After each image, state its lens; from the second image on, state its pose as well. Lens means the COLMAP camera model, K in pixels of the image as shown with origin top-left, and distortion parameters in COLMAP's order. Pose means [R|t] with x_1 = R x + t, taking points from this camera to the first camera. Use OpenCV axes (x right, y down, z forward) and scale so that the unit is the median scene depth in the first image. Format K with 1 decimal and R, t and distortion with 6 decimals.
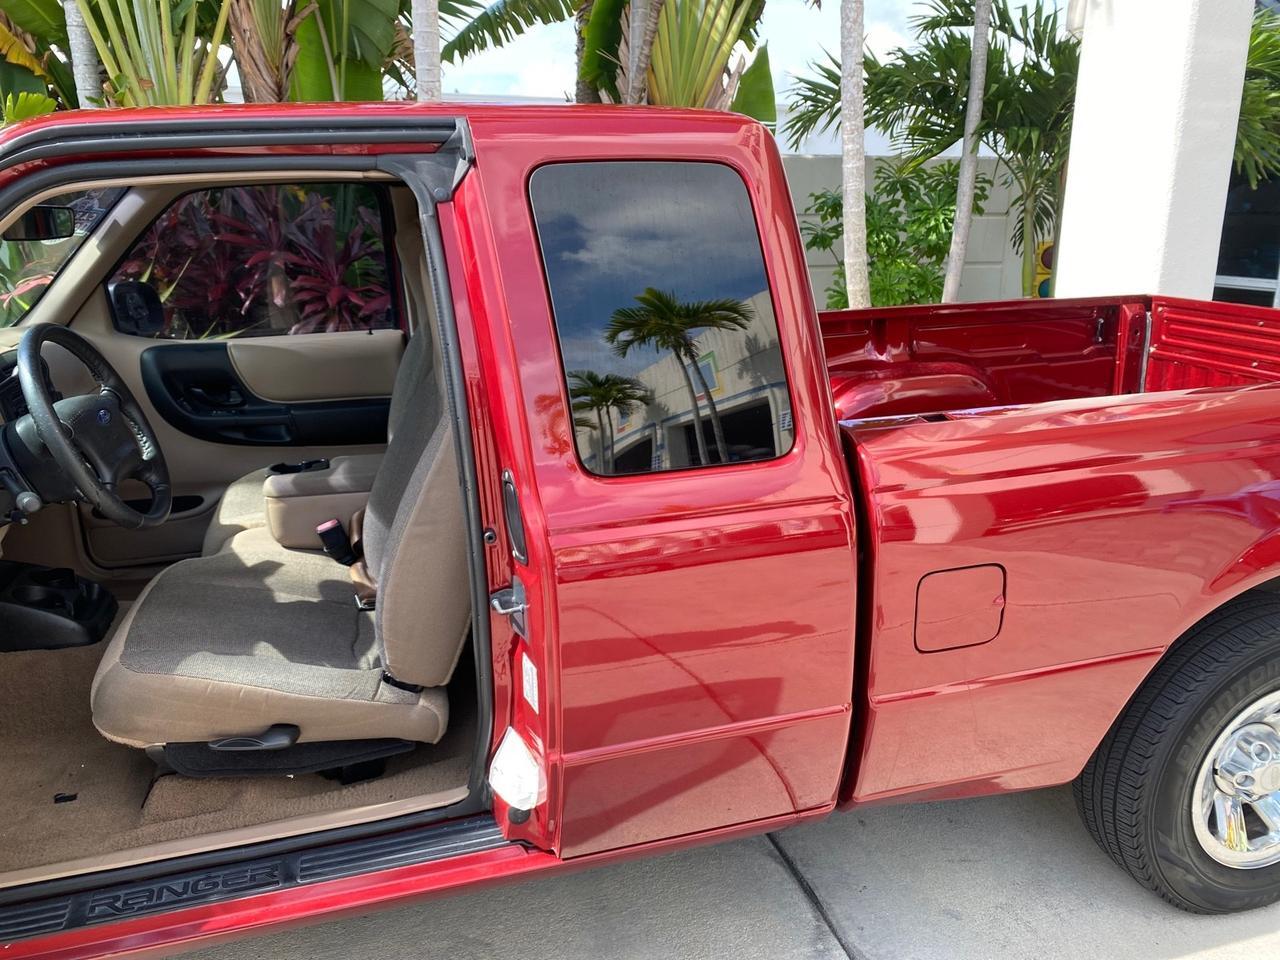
lens RADIAL K [[976.0, 0, 645.8], [0, 976.0, 465.4], [0, 0, 1]] dist [0.007613, -0.005505]
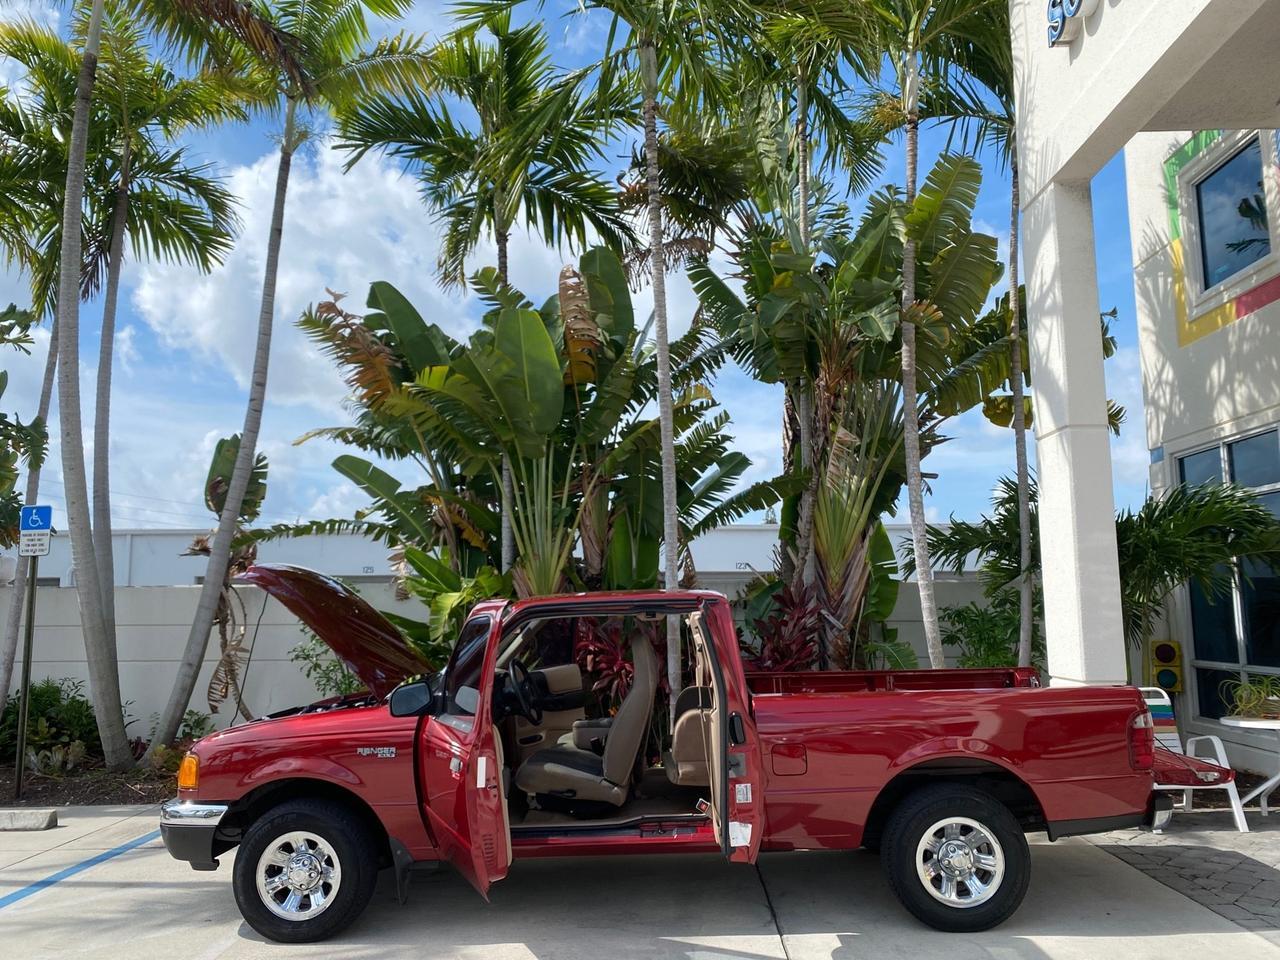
lens RADIAL K [[991.7, 0, 641.9], [0, 991.7, 479.6], [0, 0, 1]] dist [0.021270, -0.017022]
pose [[0.950027, -0.047019, -0.308607, 0.265999], [-0.072862, 0.927886, -0.365674, 0.151028], [0.303546, 0.369886, 0.878091, -0.637684]]
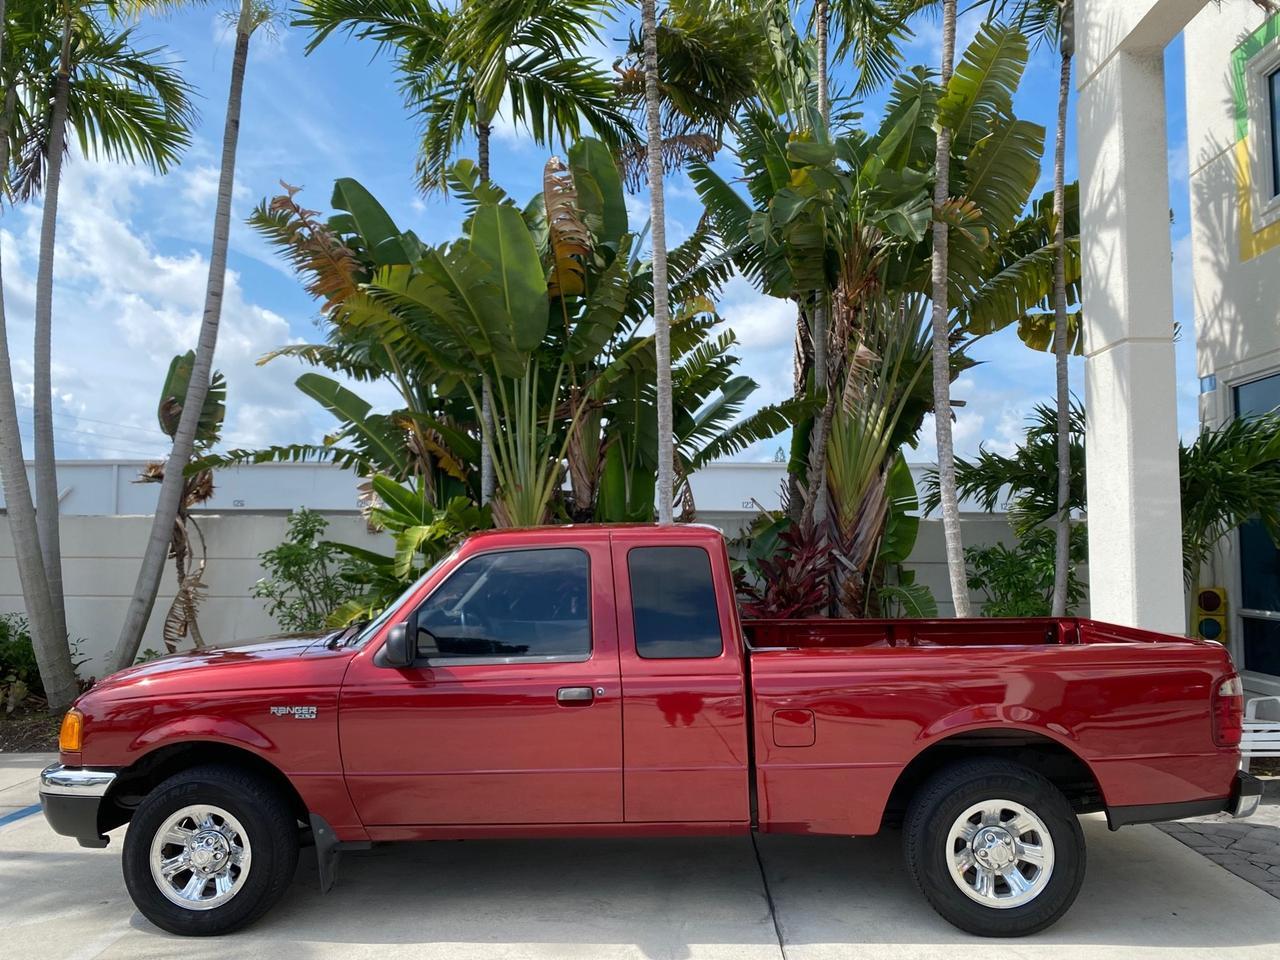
lens RADIAL K [[989.1, 0, 644.0], [0, 989.1, 482.1], [0, 0, 1]] dist [0.006439, -0.004252]
pose [[0.948056, -0.016956, -0.317651, 0.232677], [-0.085891, 0.947844, -0.306943, 0.108121], [0.306288, 0.318282, 0.897153, -0.458878]]
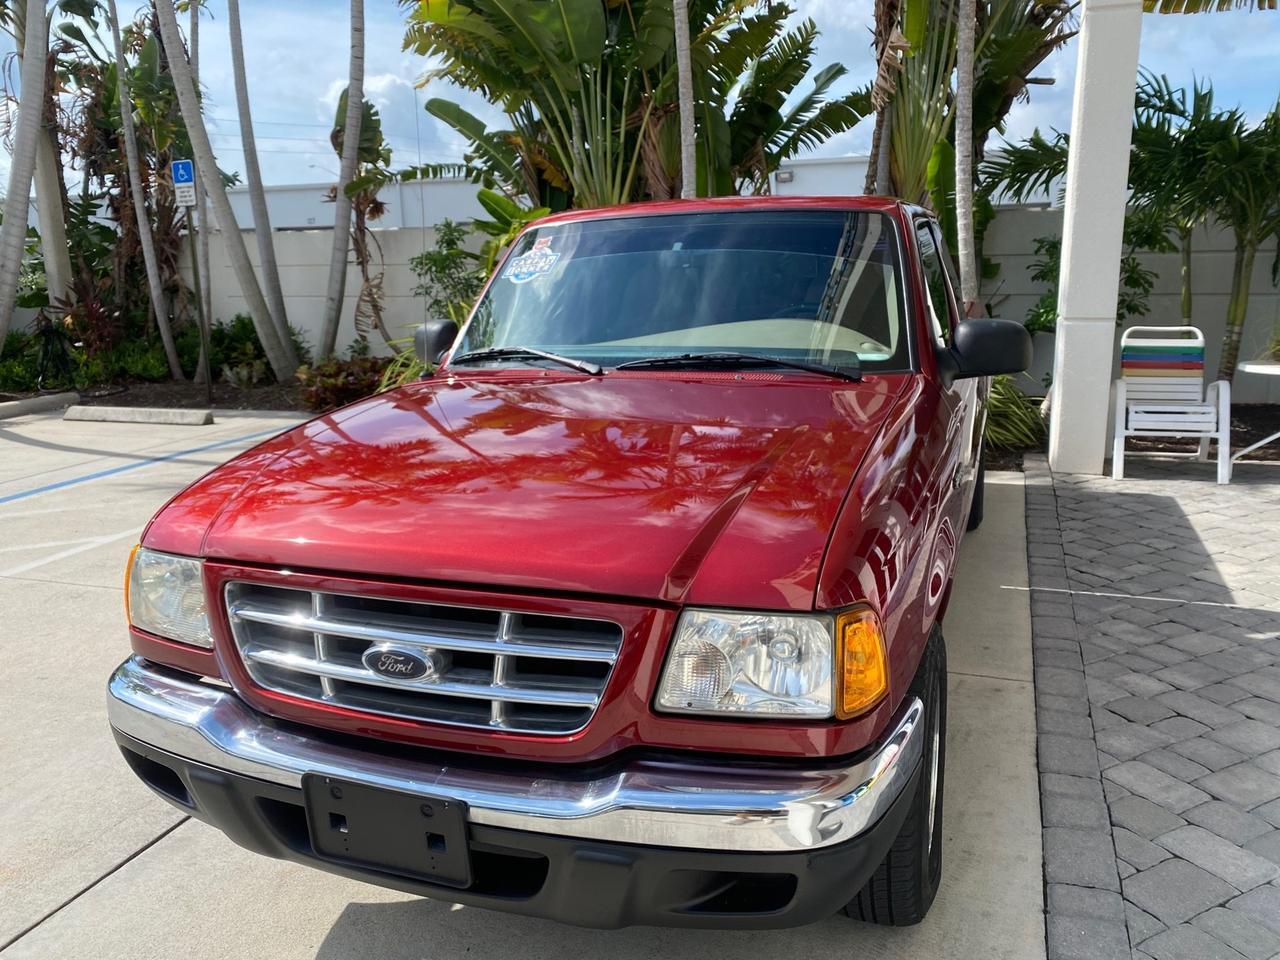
lens RADIAL K [[987.9, 0, 644.5], [0, 987.9, 478.6], [0, 0, 1]] dist [0.021974, -0.012609]
pose [[0.795784, 0.118806, -0.593812, 0.732675], [-0.136533, 0.990519, 0.015205, 0.114350], [0.589989, 0.068975, 0.804460, -0.443239]]
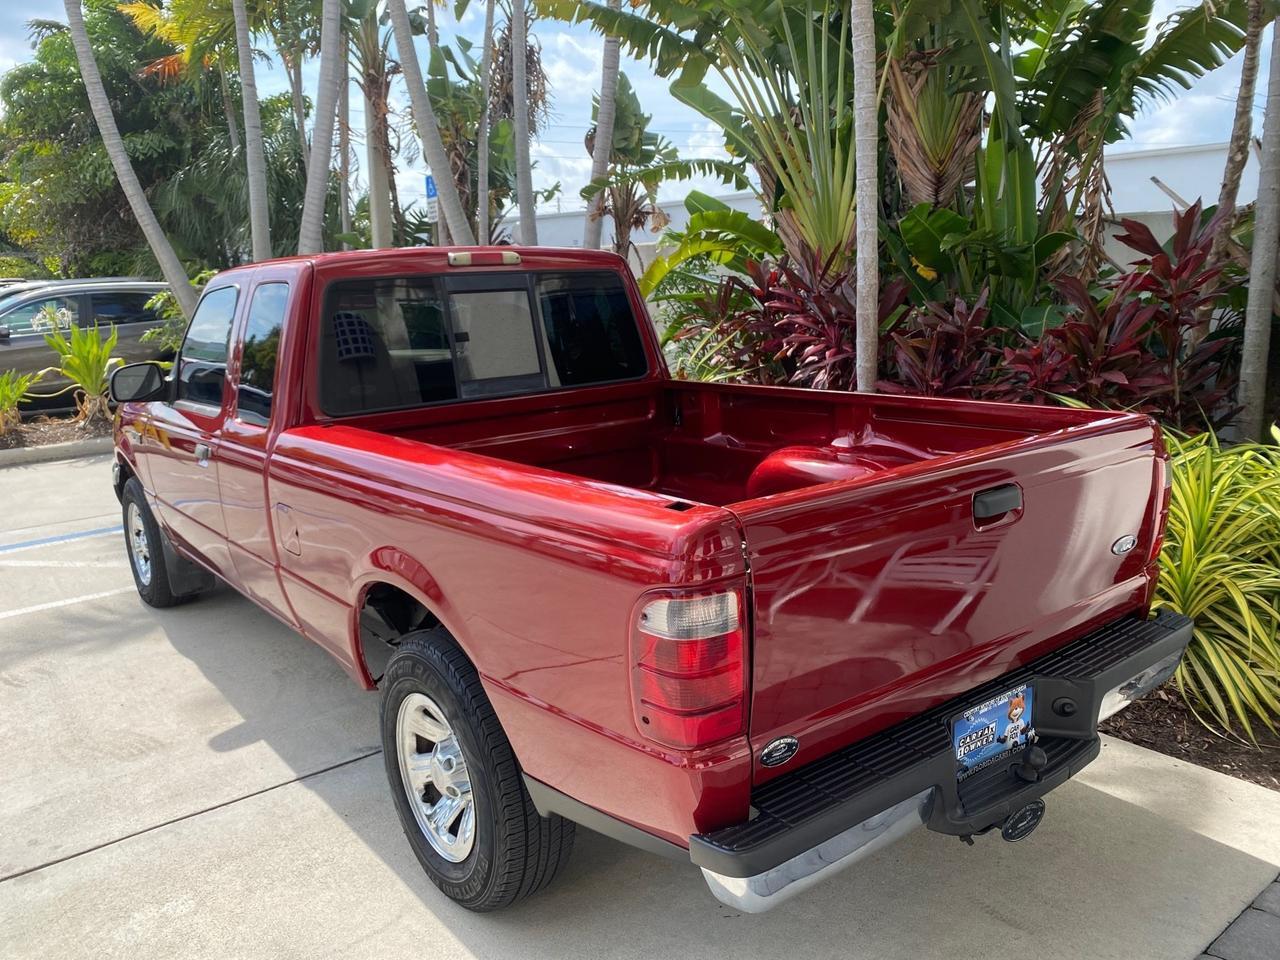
lens RADIAL K [[995.8, 0, 637.4], [0, 995.8, 477.5], [0, 0, 1]] dist [-0.001300, 0.010929]
pose [[0.364659, 0.180453, -0.913488, 0.685646], [-0.215337, 0.970790, 0.105811, -0.085783], [0.905900, 0.158122, 0.392866, 0.261779]]
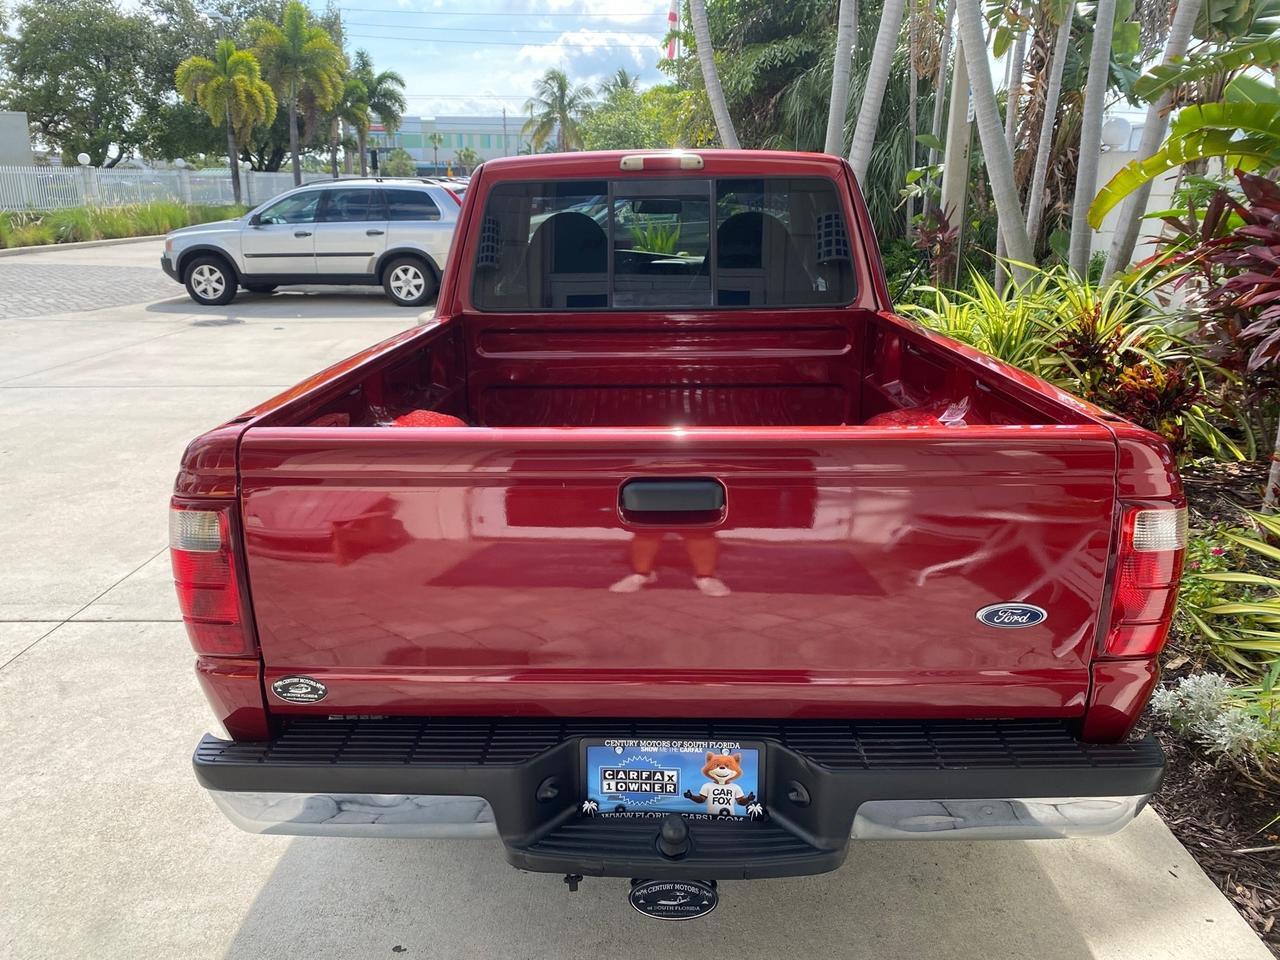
lens RADIAL K [[993.3, 0, 637.4], [0, 993.3, 476.8], [0, 0, 1]] dist [0.002323, 0.003668]
pose [[-0.302560, 0.270914, -0.913818, 0.657768], [-0.242484, 0.905330, 0.348682, -0.172217], [0.921769, 0.327084, -0.208225, 0.591292]]
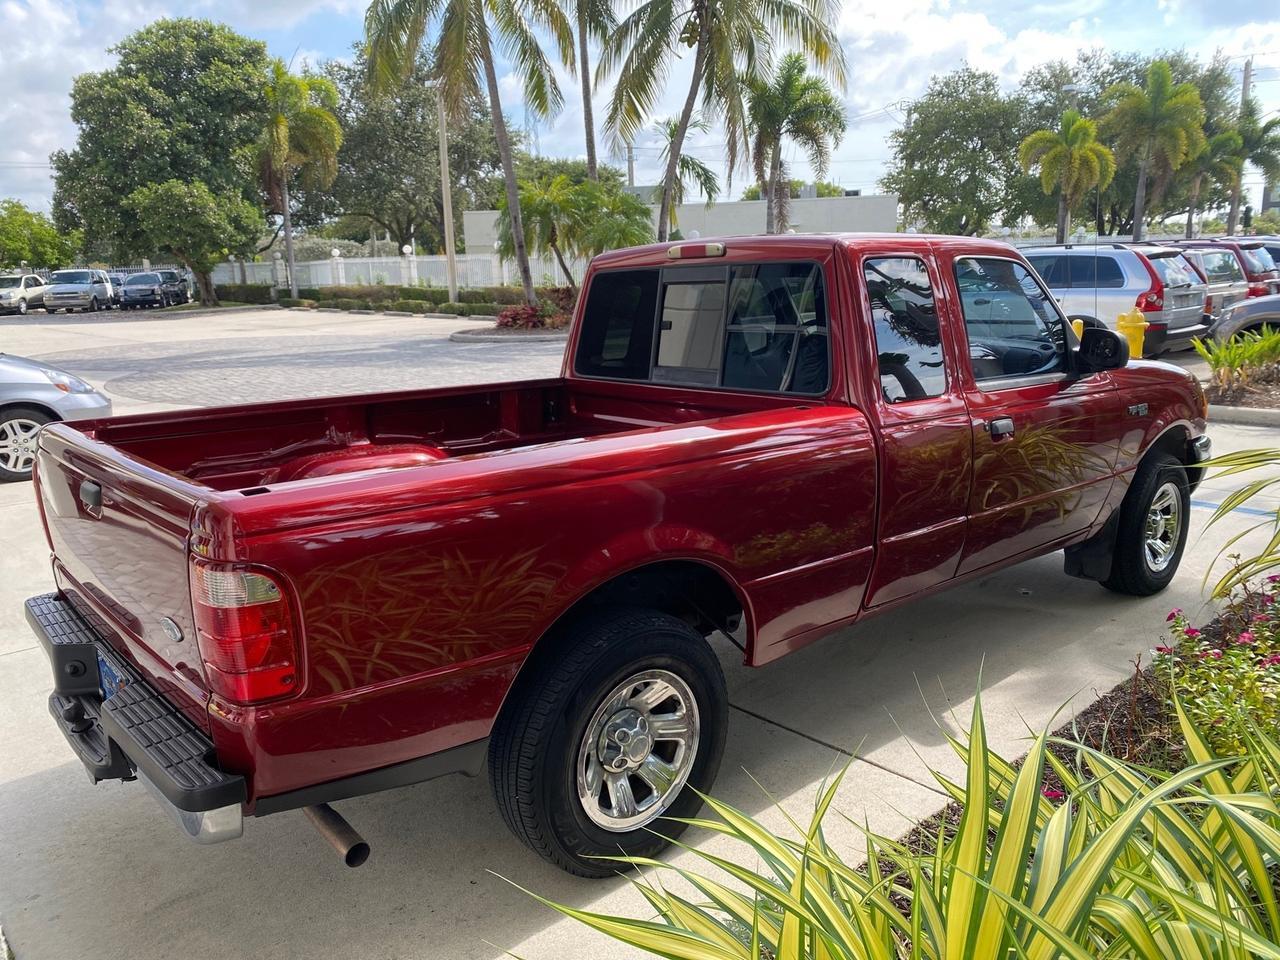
lens RADIAL K [[990.8, 0, 639.4], [0, 990.8, 472.9], [0, 0, 1]] dist [0.009172, -0.004297]
pose [[-0.910811, 0.114118, -0.396737, 0.330938], [-0.074658, 0.899654, 0.430174, -0.284043], [0.406017, 0.421427, -0.810894, 0.995846]]
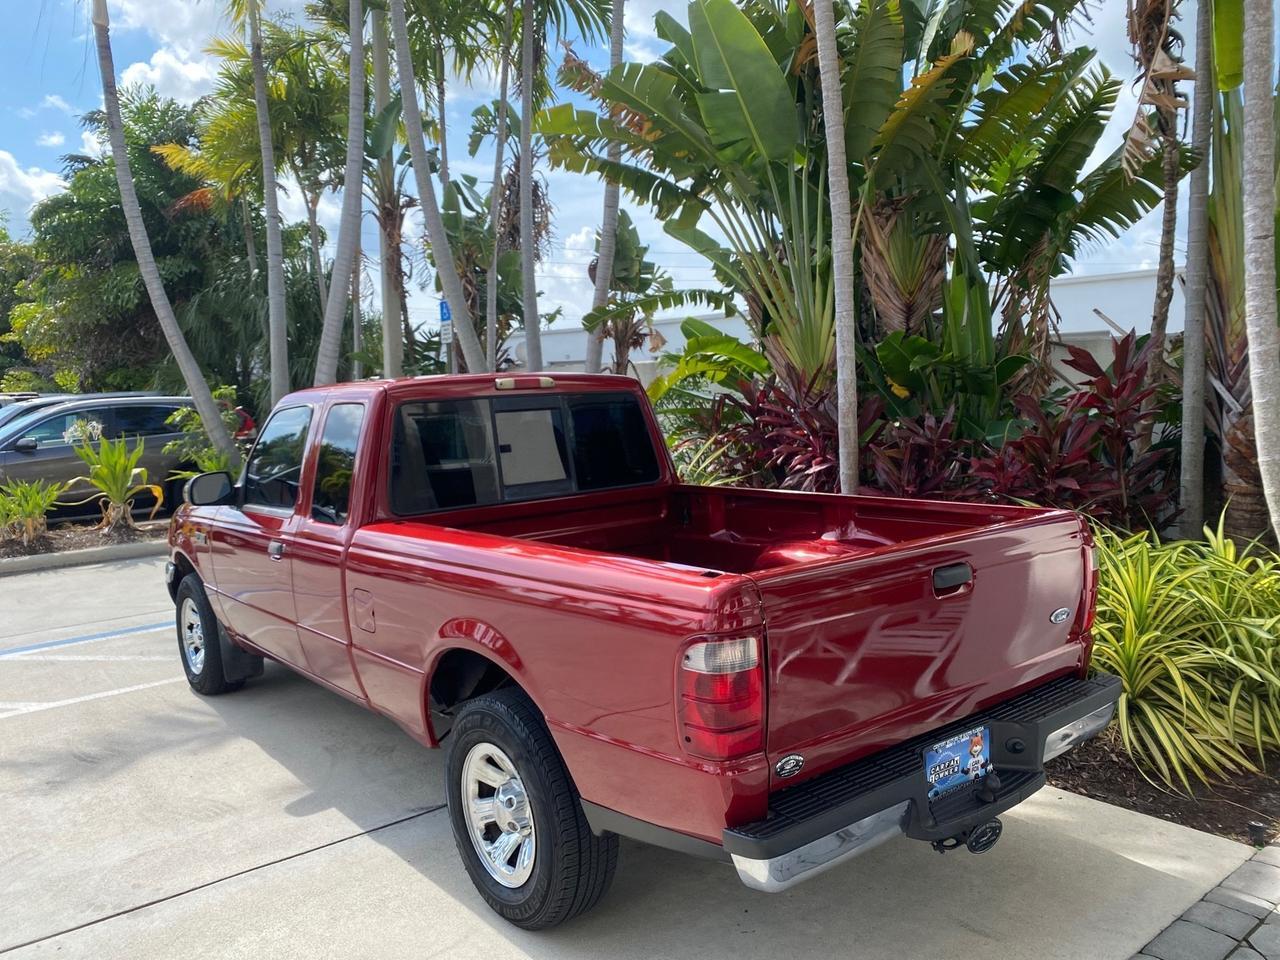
lens RADIAL K [[991.7, 0, 641.9], [0, 991.7, 479.6], [0, 0, 1]] dist [0.021270, -0.017022]
pose [[0.382087, 0.080582, -0.920607, 0.776836], [-0.213646, 0.976906, -0.003161, -0.078323], [0.899091, 0.197892, 0.390479, 0.200354]]
